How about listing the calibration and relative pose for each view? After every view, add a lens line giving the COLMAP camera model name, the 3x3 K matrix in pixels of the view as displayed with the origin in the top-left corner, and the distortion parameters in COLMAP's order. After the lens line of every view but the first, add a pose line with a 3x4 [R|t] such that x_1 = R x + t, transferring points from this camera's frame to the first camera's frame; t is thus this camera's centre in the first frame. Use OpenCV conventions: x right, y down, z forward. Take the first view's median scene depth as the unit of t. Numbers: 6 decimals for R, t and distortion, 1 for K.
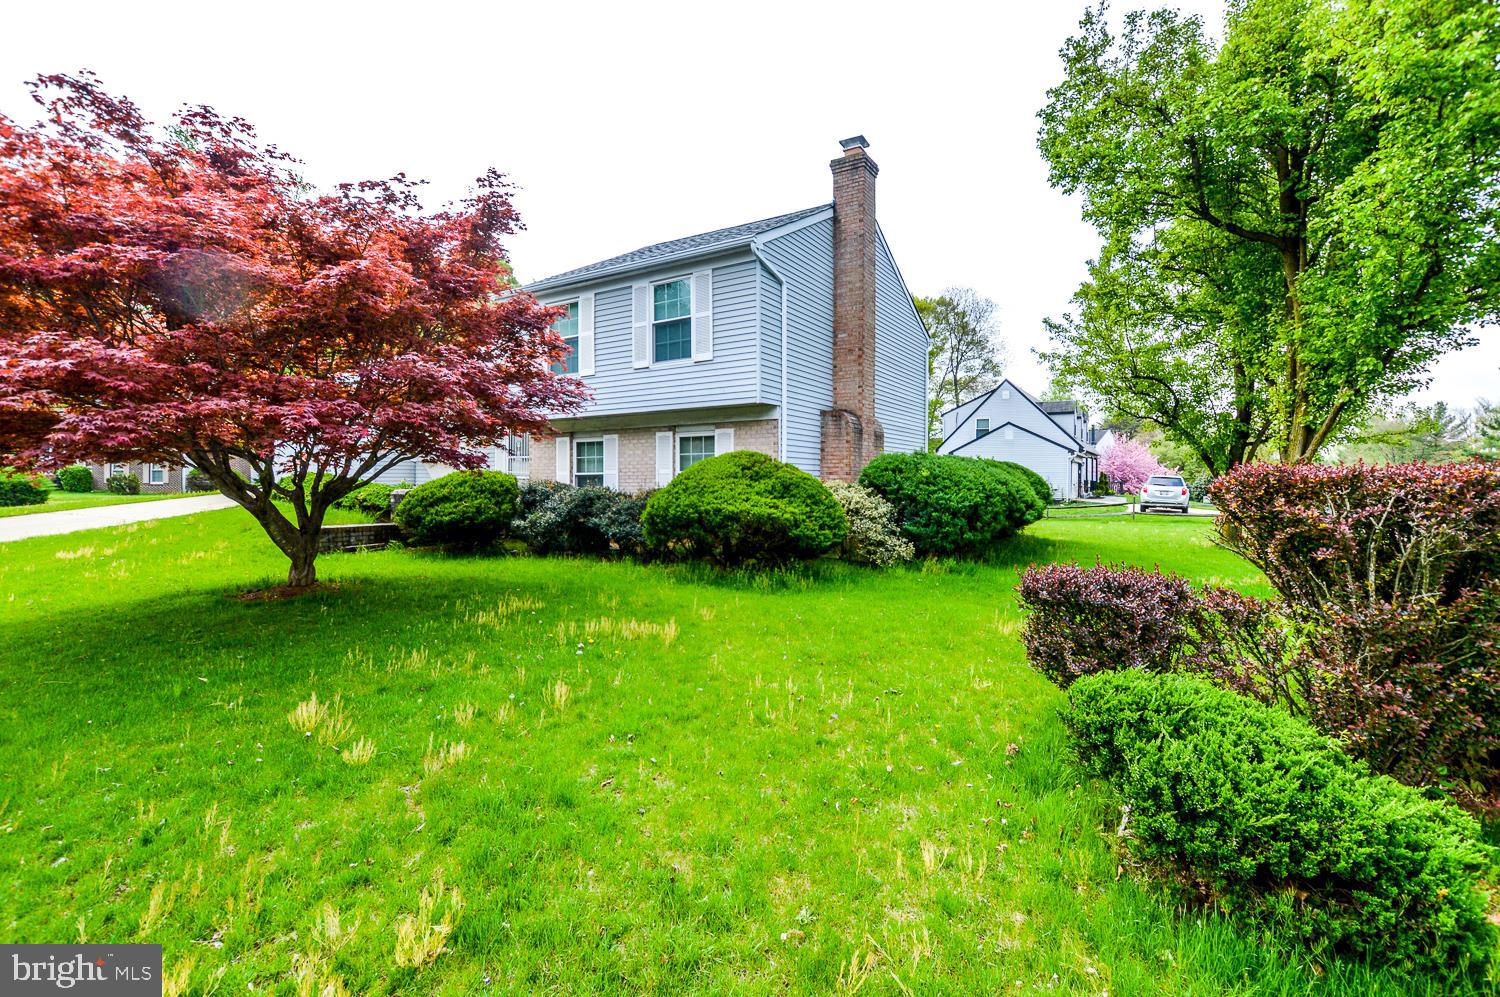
lens RADIAL K [[699.7, 0, 750.0], [0, 699.7, 498.5], [0, 0, 1]] dist [-0.001858, -0.000266]
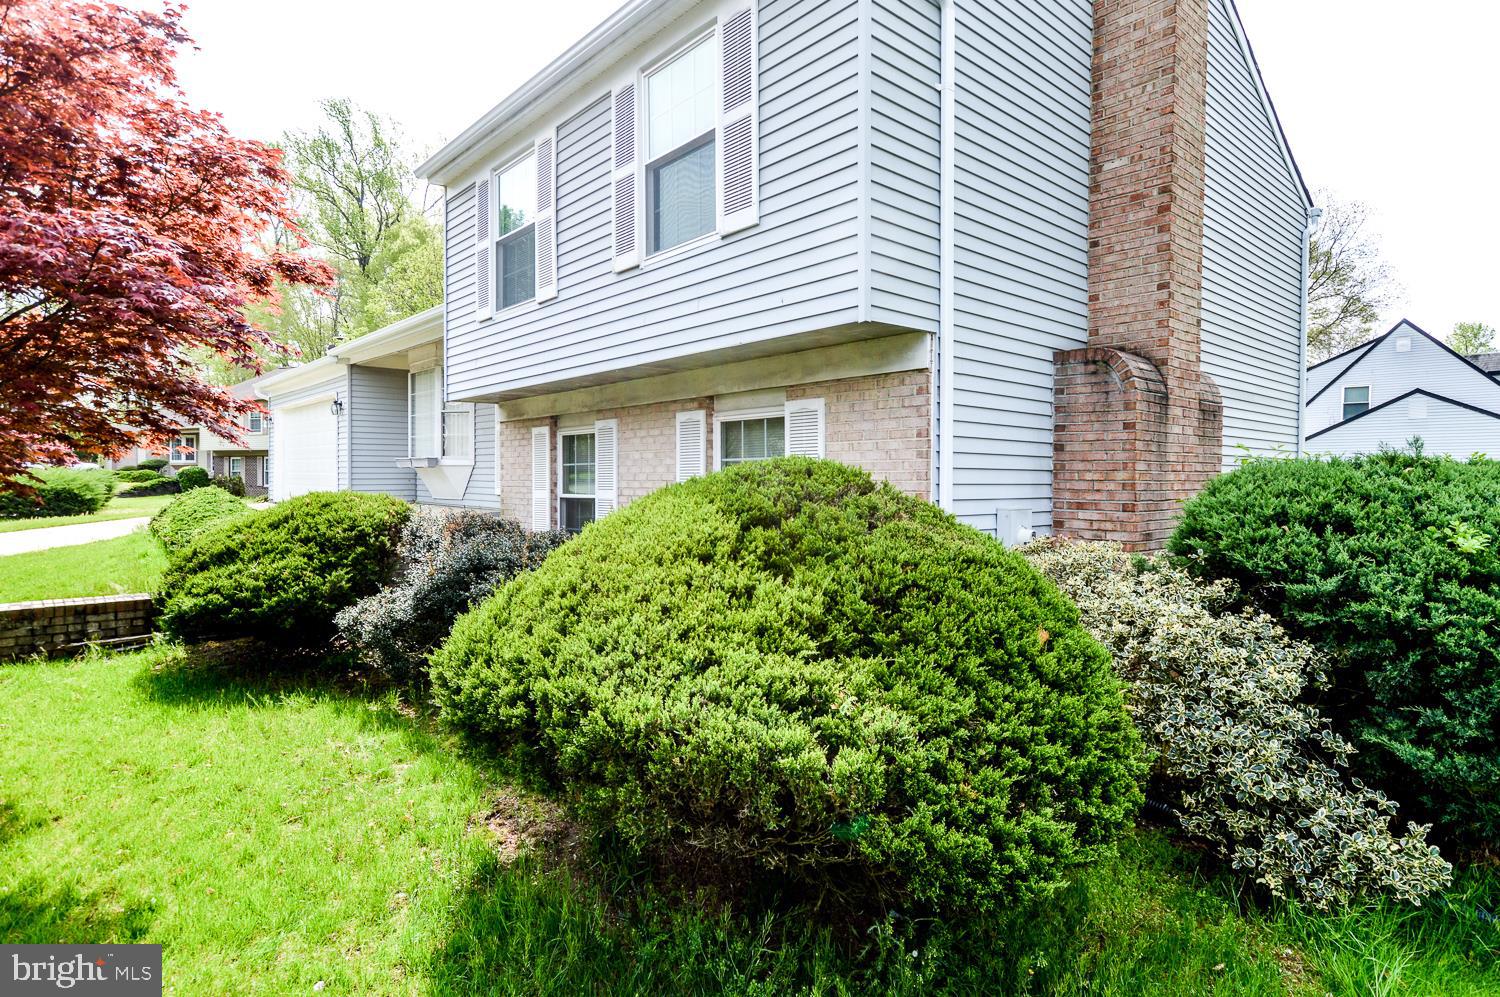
lens RADIAL K [[807.7, 0, 748.2], [0, 807.7, 488.7], [0, 0, 1]] dist [0.016843, 0.000807]
pose [[0.959972, 0.006012, -0.280032, 0.068529], [-0.008773, 0.999924, -0.008608, -0.043790], [0.279959, 0.010720, 0.959952, 0.549669]]
